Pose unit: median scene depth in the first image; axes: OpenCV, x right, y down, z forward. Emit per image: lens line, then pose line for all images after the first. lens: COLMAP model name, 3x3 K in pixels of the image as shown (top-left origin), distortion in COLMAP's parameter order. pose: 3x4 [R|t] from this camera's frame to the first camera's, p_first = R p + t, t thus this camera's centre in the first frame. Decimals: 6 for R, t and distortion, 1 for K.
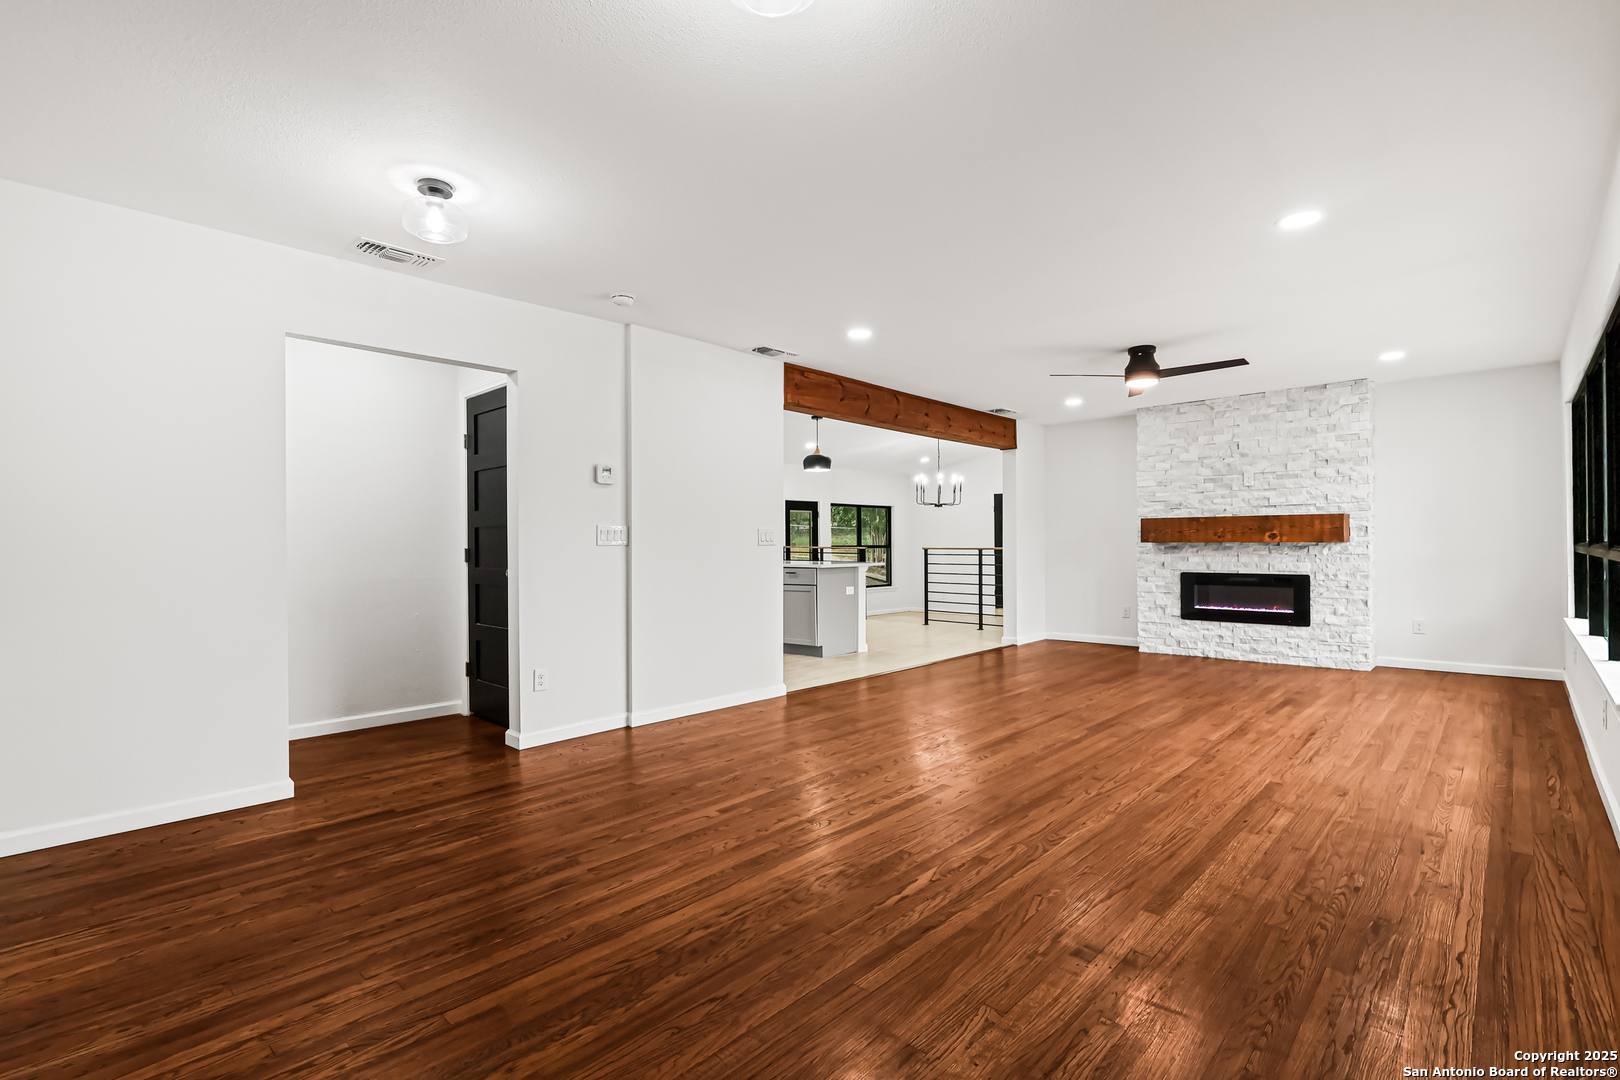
lens RADIAL K [[751.0, 0, 799.9], [0, 751.0, 543.8], [0, 0, 1]] dist [-0.004481, 0.001637]
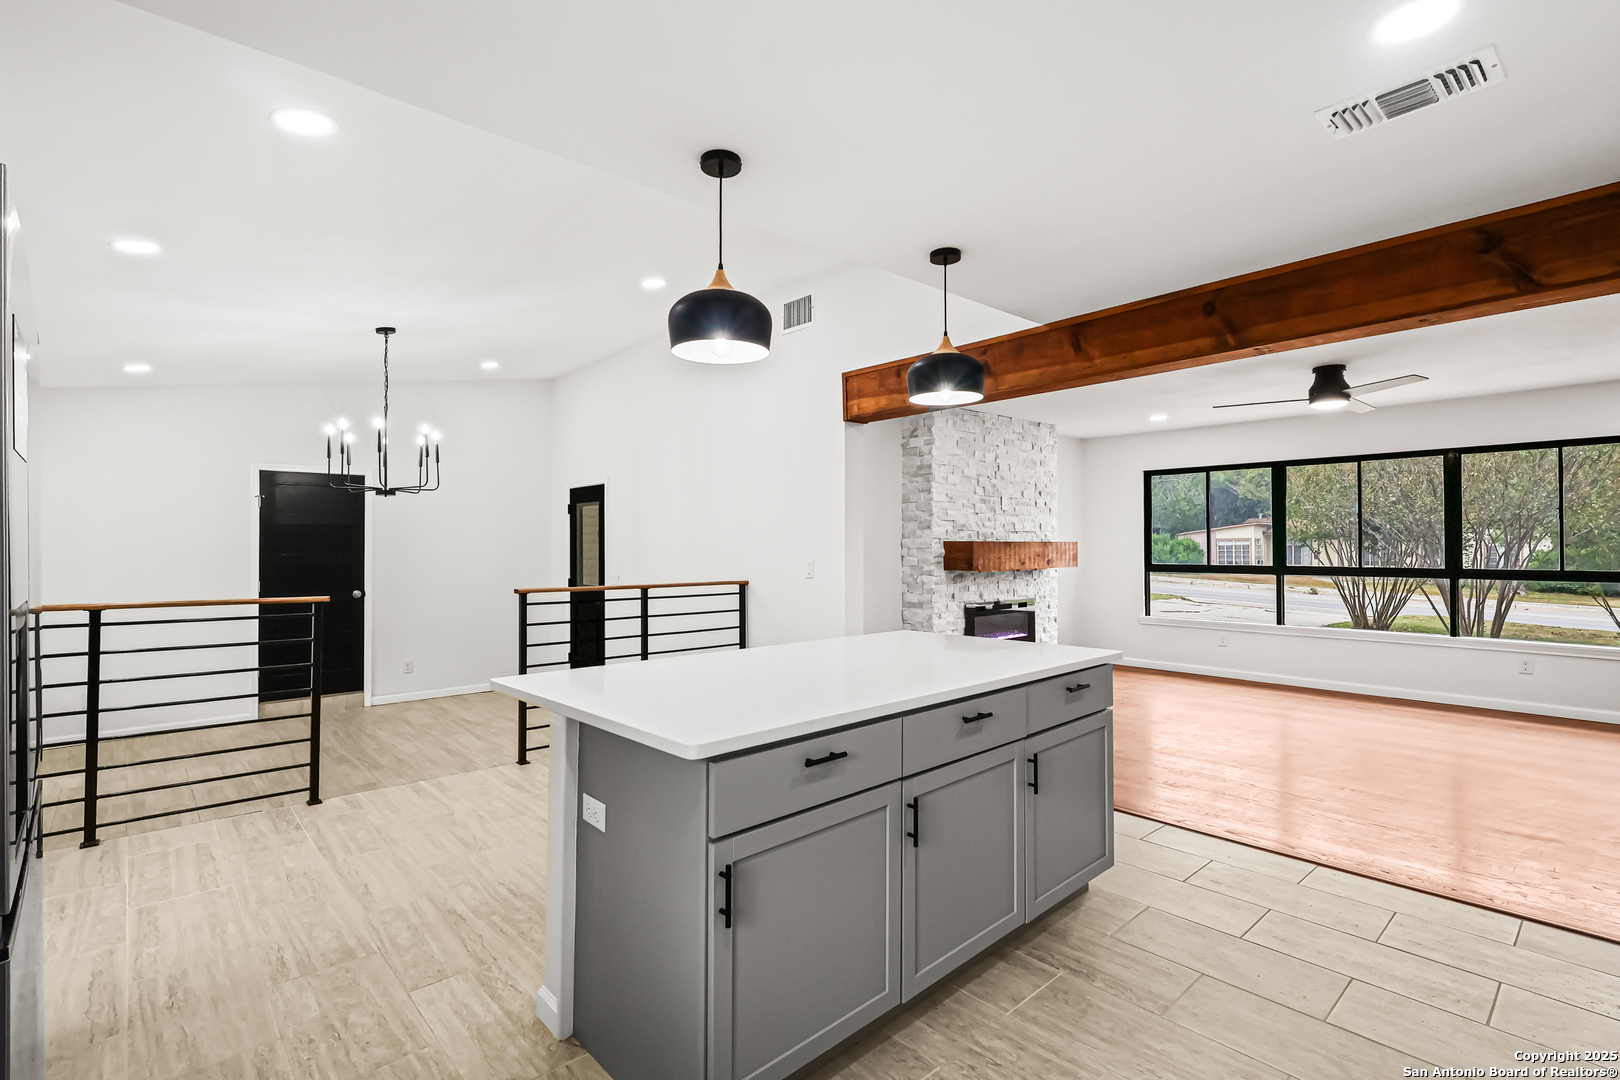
lens RADIAL K [[751.0, 0, 790.4], [0, 751.0, 535.5], [0, 0, 1]] dist [-0.004481, 0.001637]
pose [[0.080607, 0.018253, 0.996579, -0.385611], [0.003141, 0.999823, -0.018566, -0.026558], [-0.996741, 0.004627, 0.080535, 1.177735]]
